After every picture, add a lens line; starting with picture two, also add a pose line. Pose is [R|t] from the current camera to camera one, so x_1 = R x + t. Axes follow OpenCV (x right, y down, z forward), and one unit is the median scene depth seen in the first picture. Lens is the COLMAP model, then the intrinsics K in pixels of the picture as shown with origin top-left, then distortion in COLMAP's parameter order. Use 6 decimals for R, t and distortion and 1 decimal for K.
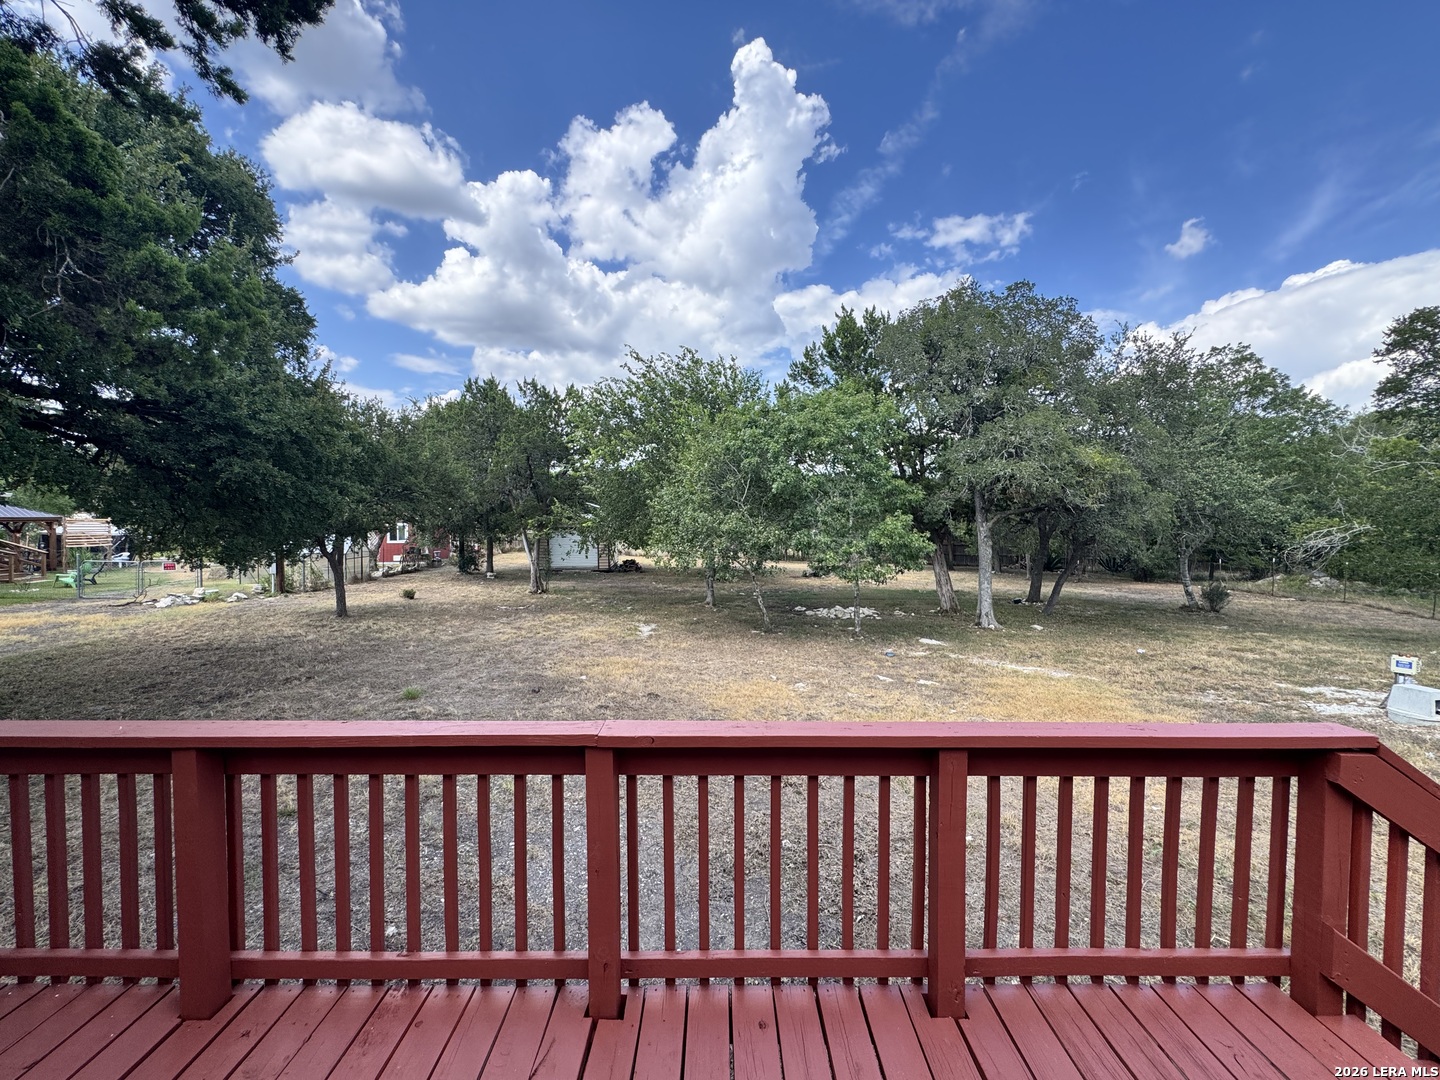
lens RADIAL K [[578.2, 0, 717.7], [0, 578.2, 539.3], [0, 0, 1]] dist [-0.002567, -0.000383]
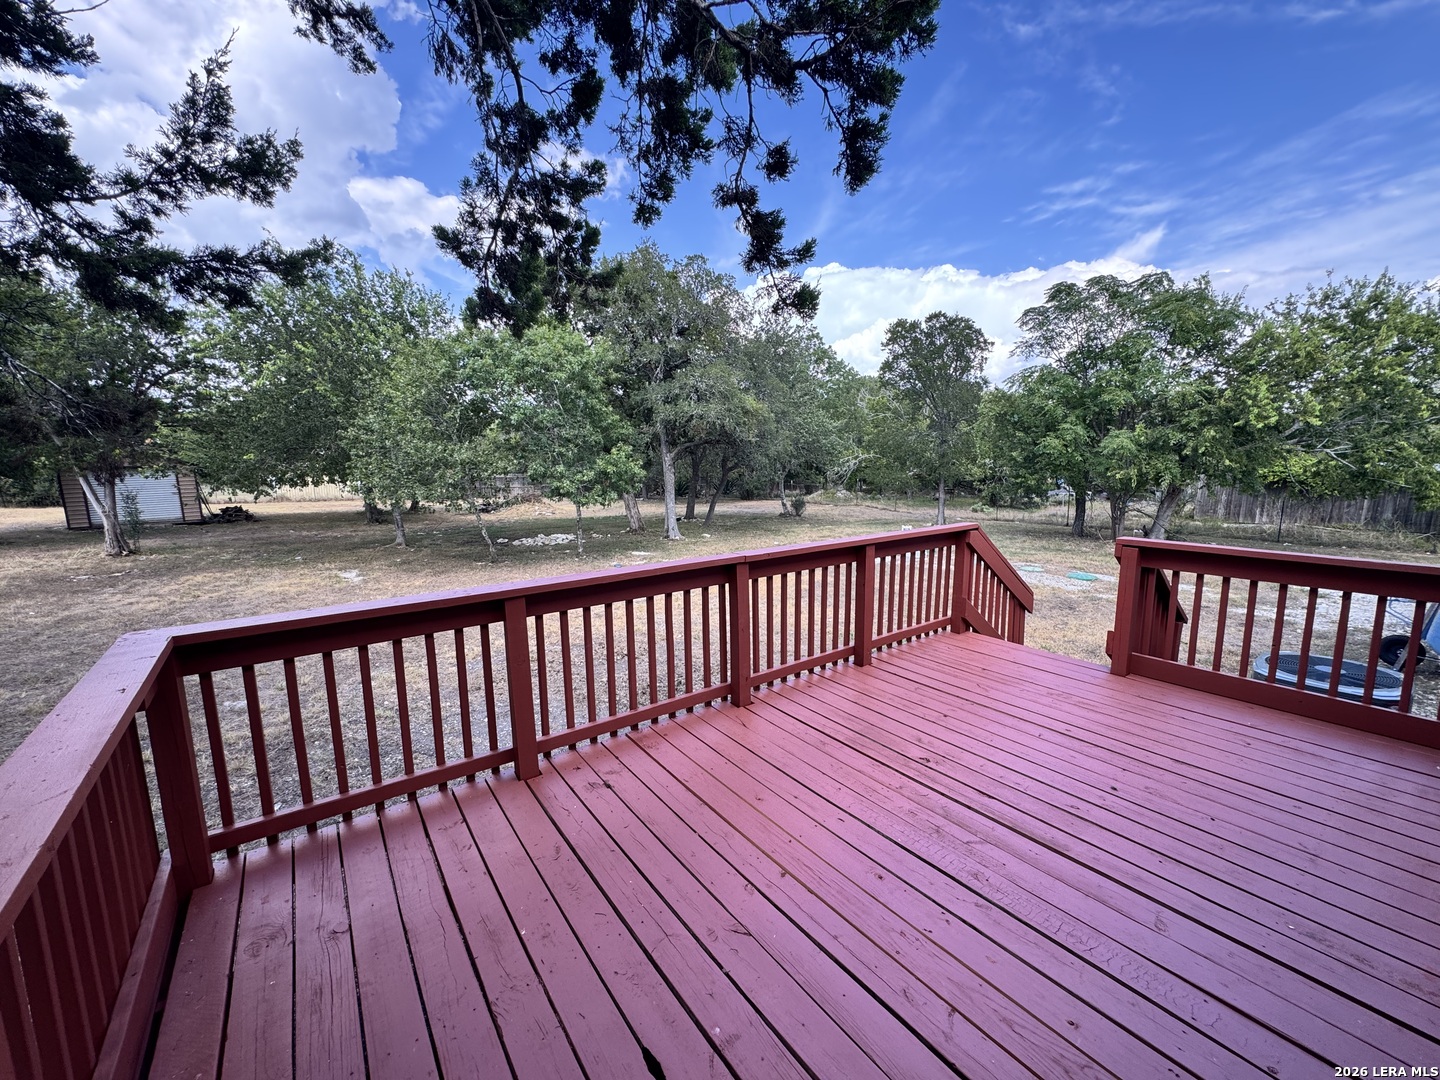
lens RADIAL K [[578.2, 0, 723.4], [0, 578.2, 543.3], [0, 0, 1]] dist [-0.002567, -0.000383]
pose [[0.803239, -0.096116, 0.587851, -0.139200], [0.027147, 0.991777, 0.125066, 0.007428], [-0.595038, -0.084499, 0.799243, -0.042746]]
